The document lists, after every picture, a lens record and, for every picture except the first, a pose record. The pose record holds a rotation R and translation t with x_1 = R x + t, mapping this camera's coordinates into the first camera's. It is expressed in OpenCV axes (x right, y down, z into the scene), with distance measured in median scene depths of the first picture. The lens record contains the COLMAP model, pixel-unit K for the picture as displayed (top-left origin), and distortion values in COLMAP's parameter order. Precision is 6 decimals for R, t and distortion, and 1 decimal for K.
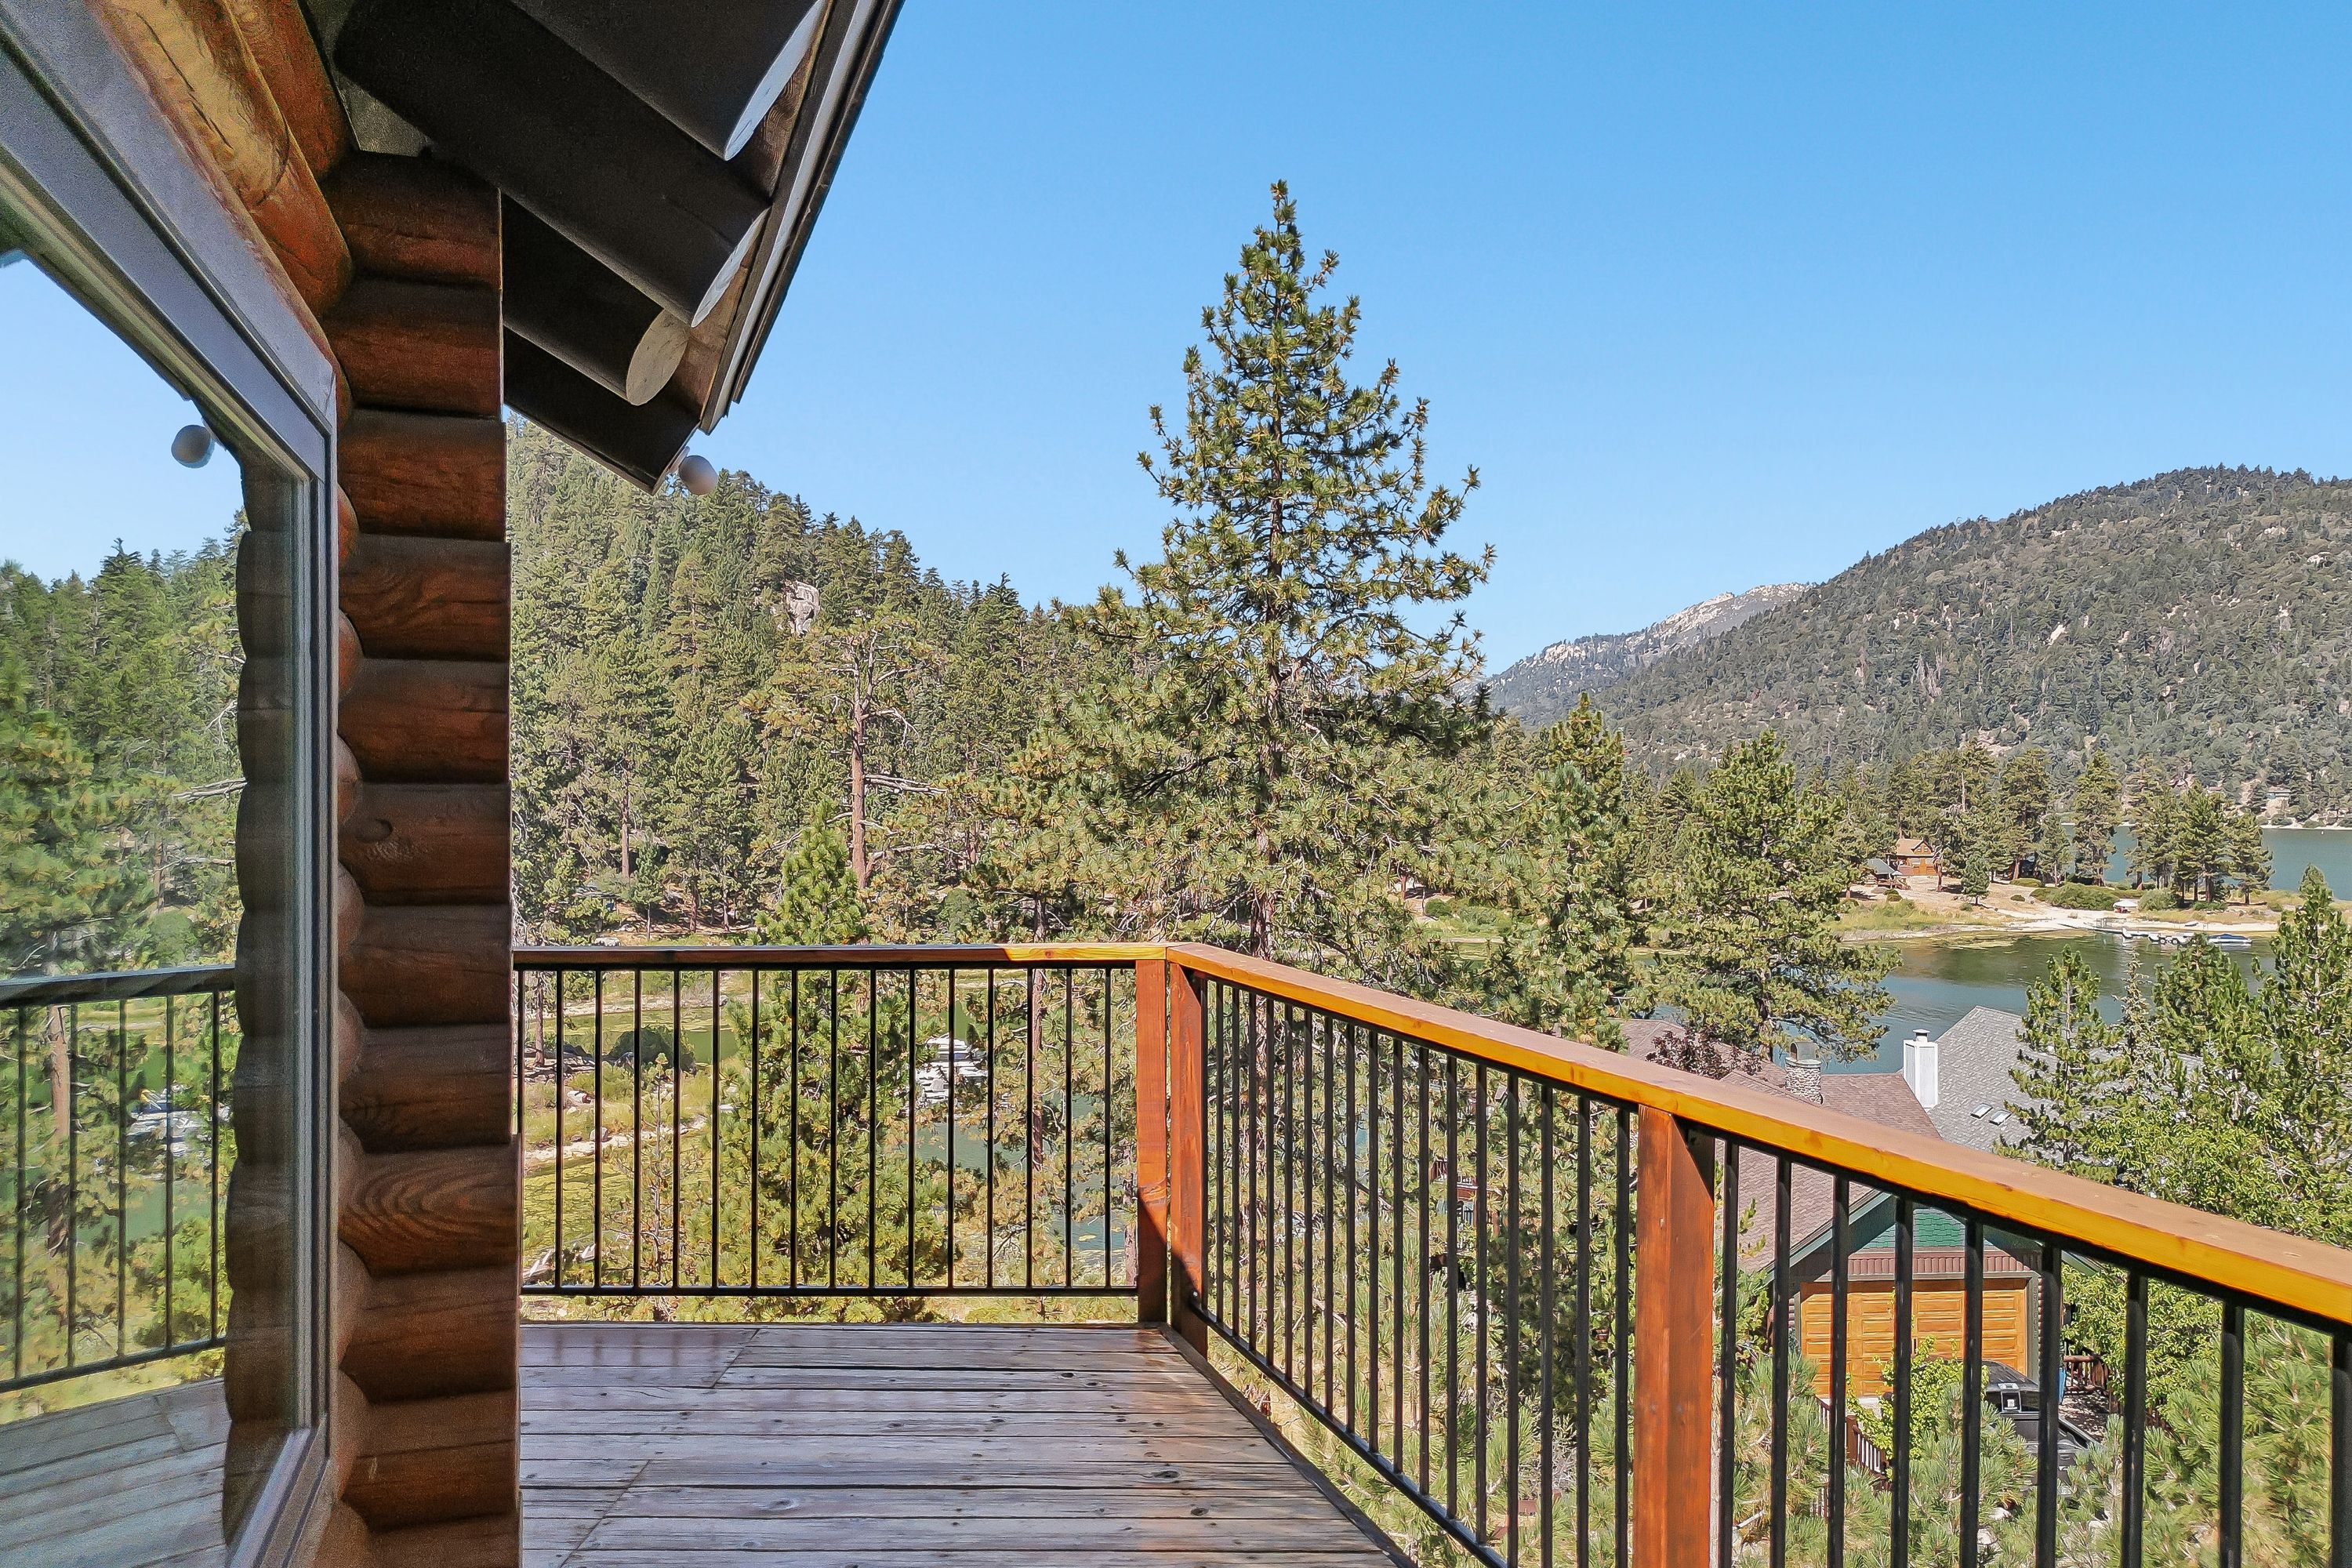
lens RADIAL K [[1609.0, 0, 1170.6], [0, 1609.0, 788.2], [0, 0, 1]] dist [0.053132, -0.065091]
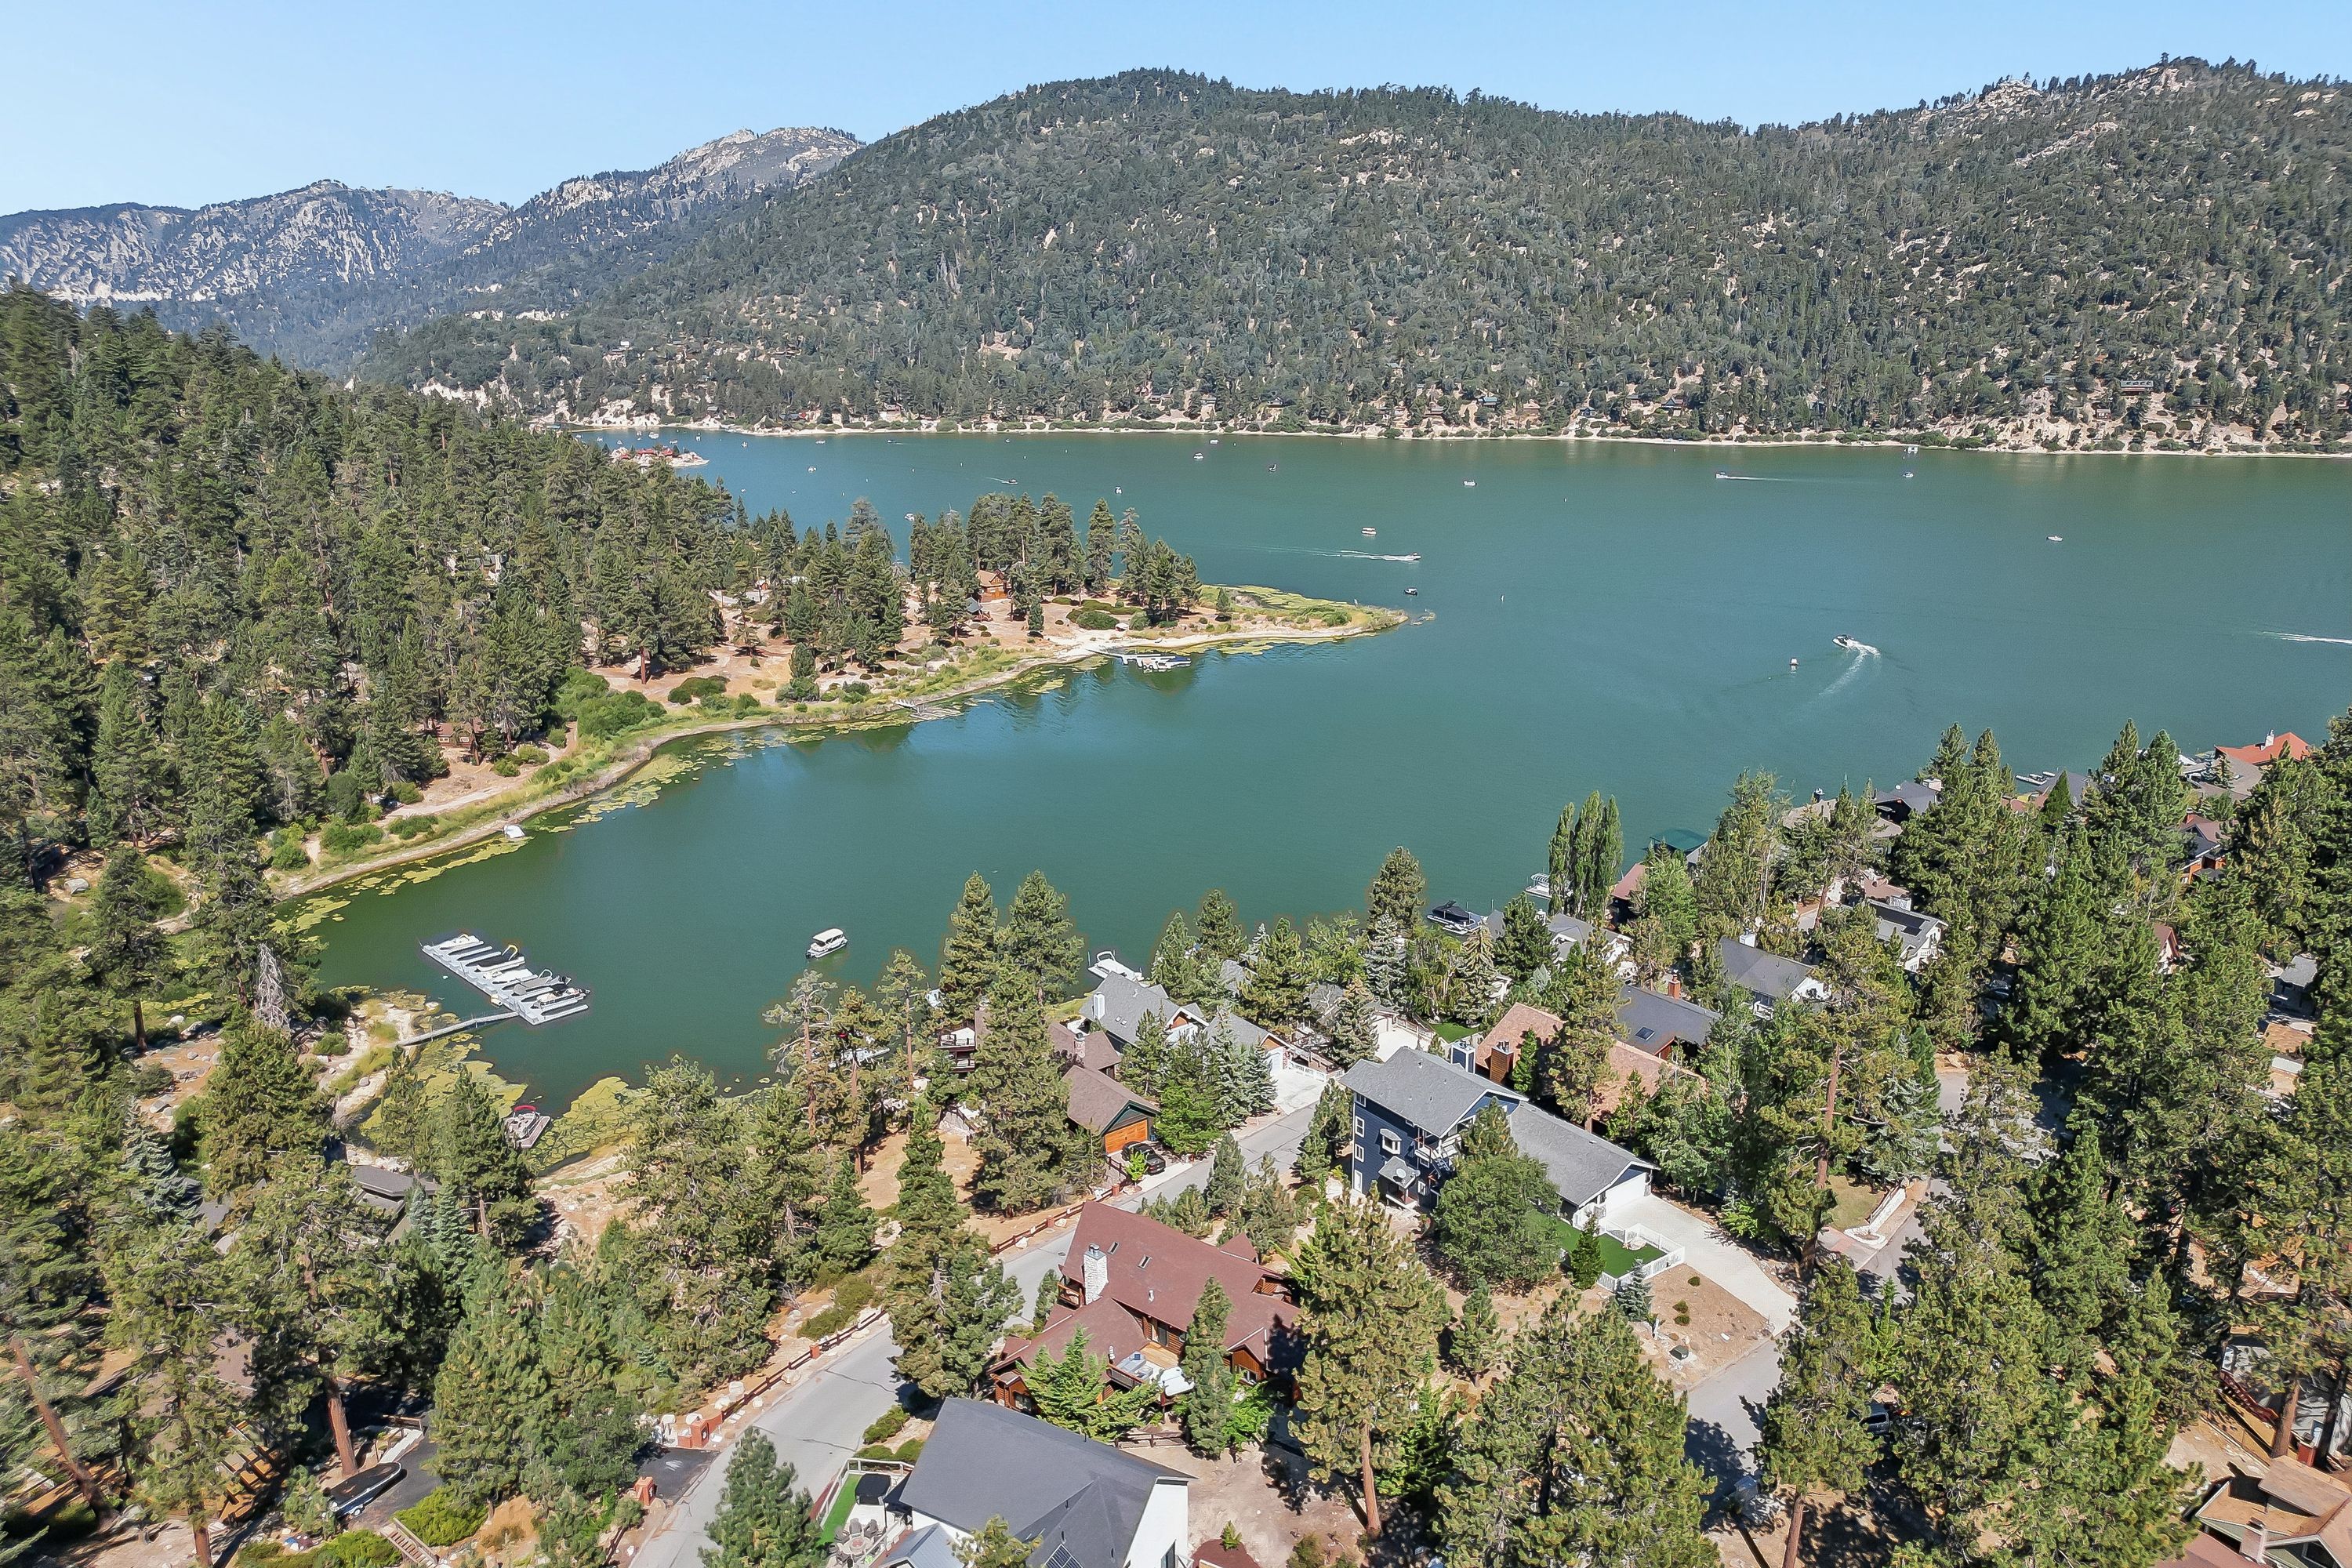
lens RADIAL K [[1601.0, 0, 1170.4], [0, 1601.0, 817.3], [0, 0, 1]] dist [0.084196, -0.088045]
pose [[0.839708, -0.173500, 0.514576, -0.186393], [0.010846, 0.952756, 0.303543, -0.219084], [-0.542930, -0.249306, 0.801918, -0.286266]]
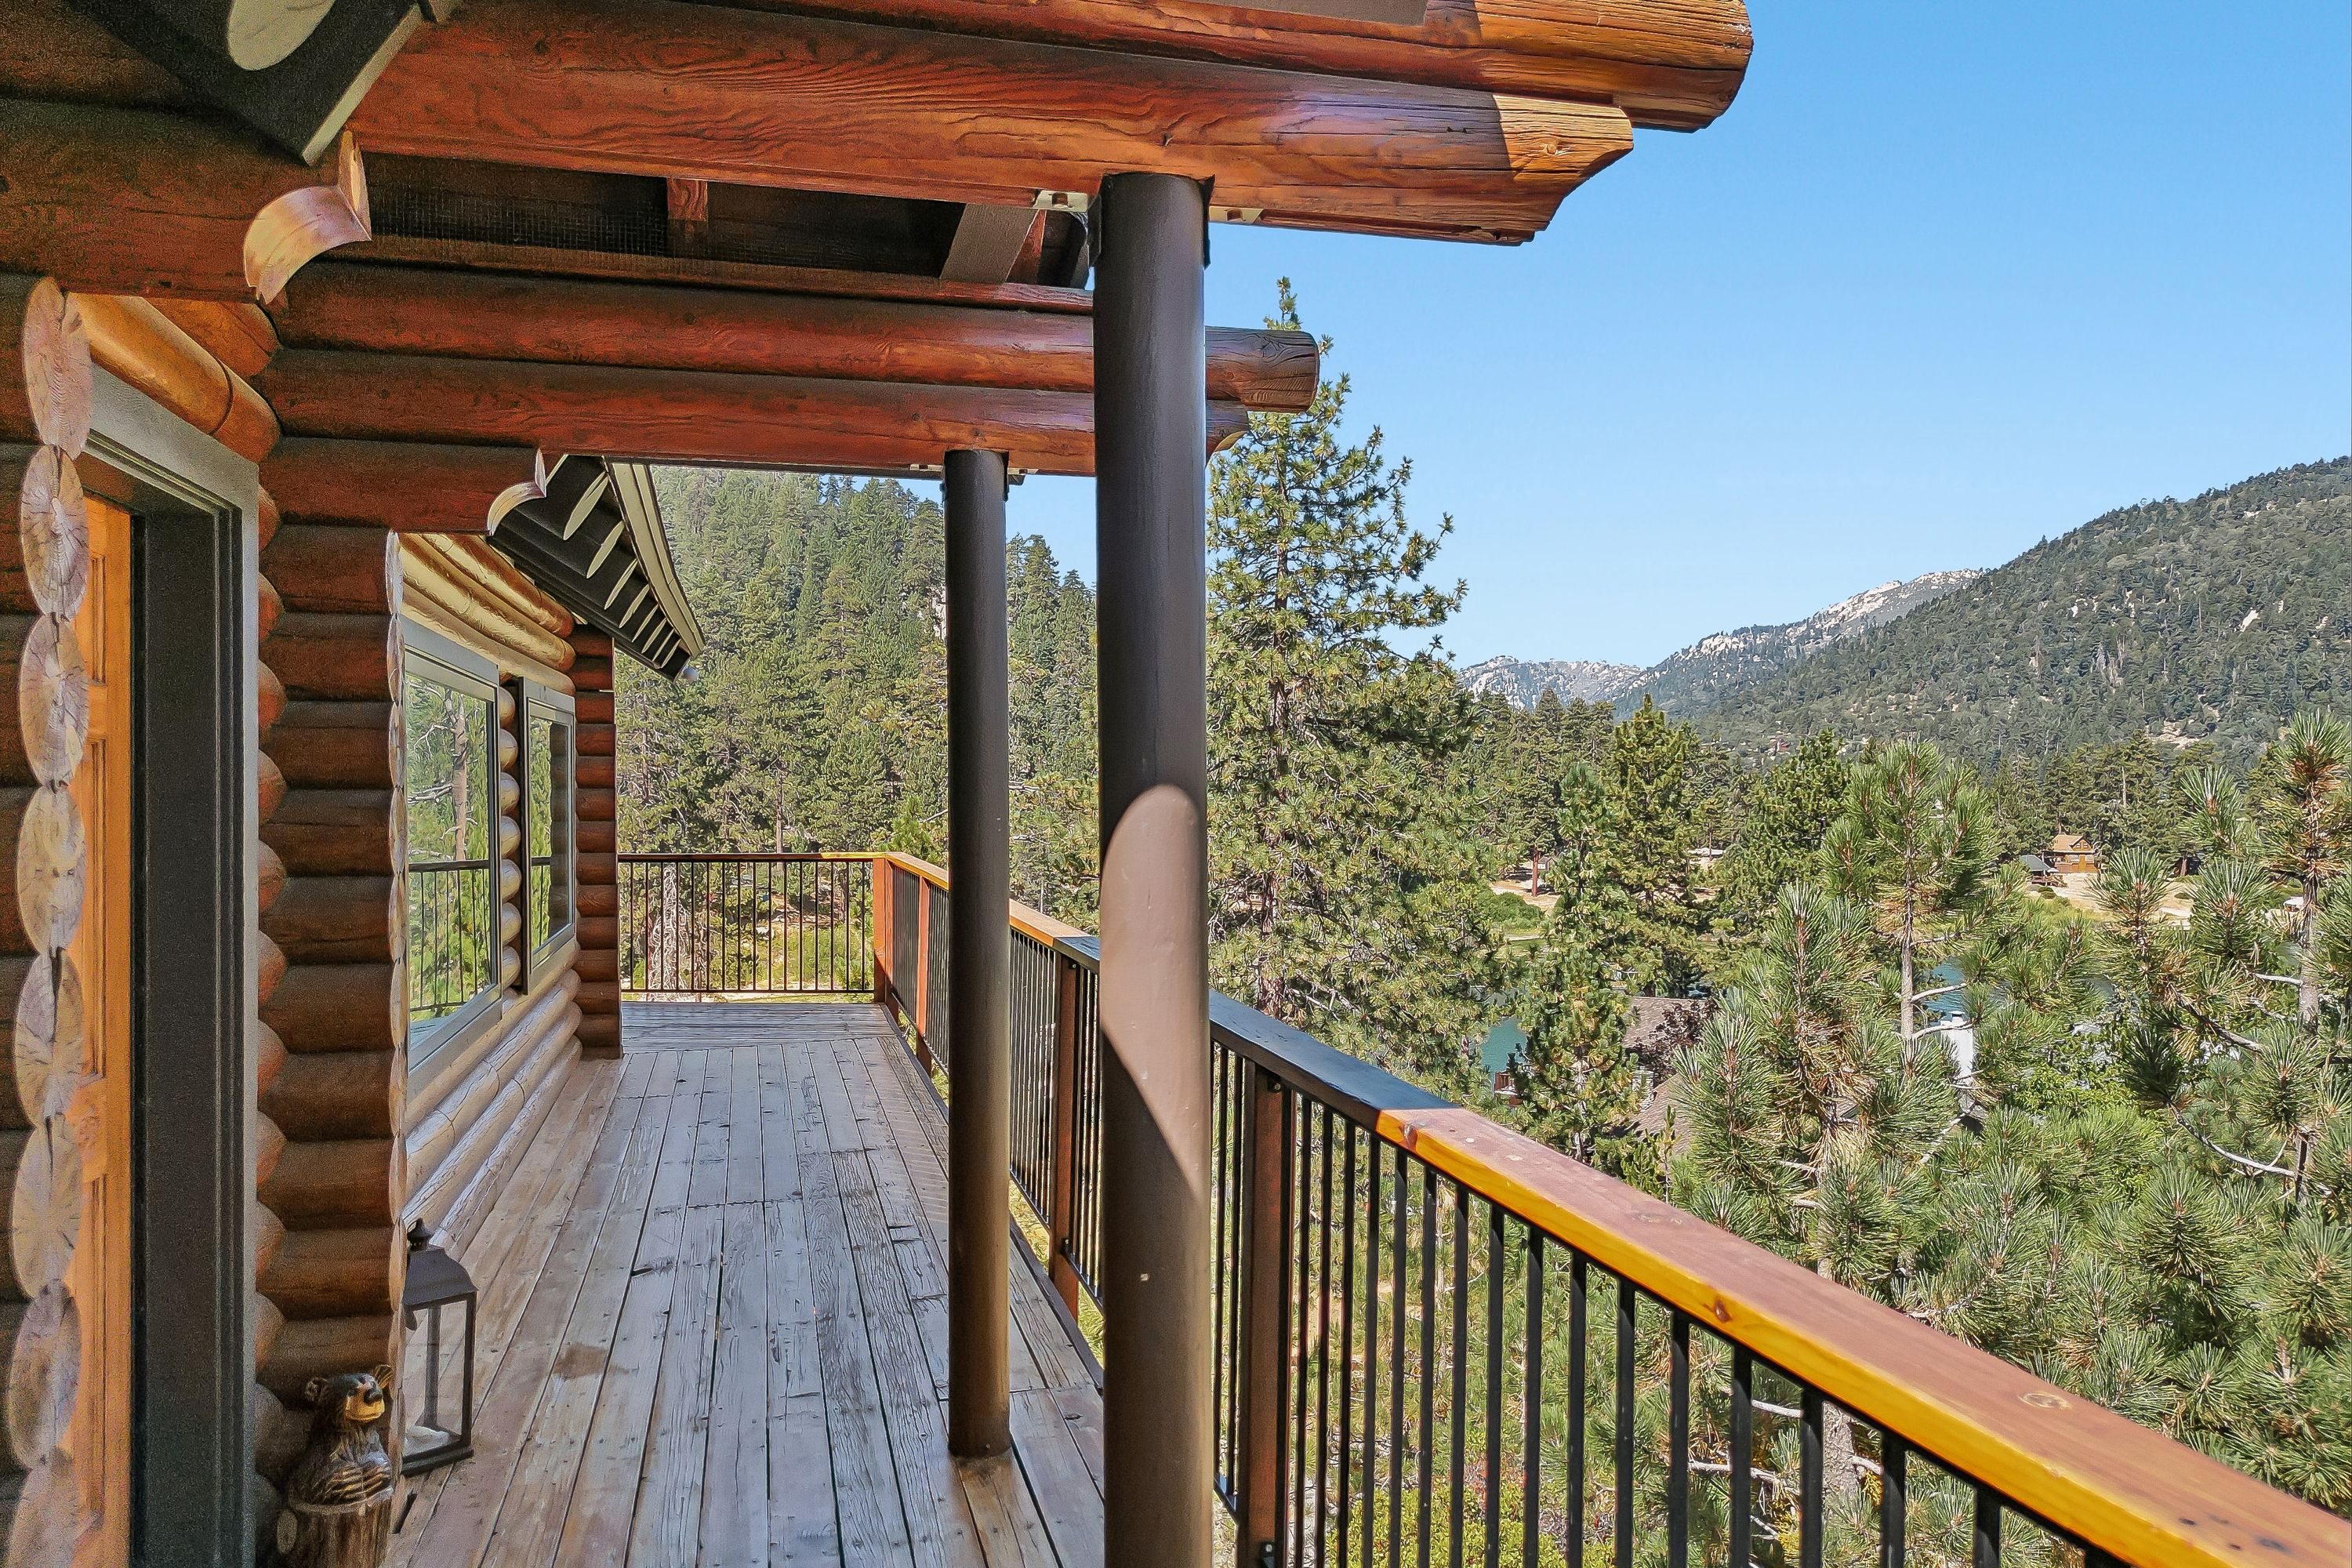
lens RADIAL K [[1609.0, 0, 1170.6], [0, 1609.0, 788.2], [0, 0, 1]] dist [0.053132, -0.065091]
pose [[0.995924, -0.002709, -0.090151, 0.009481], [0.002884, 0.999994, 0.001816, -0.000066], [0.090146, -0.002069, 0.995926, -0.020595]]
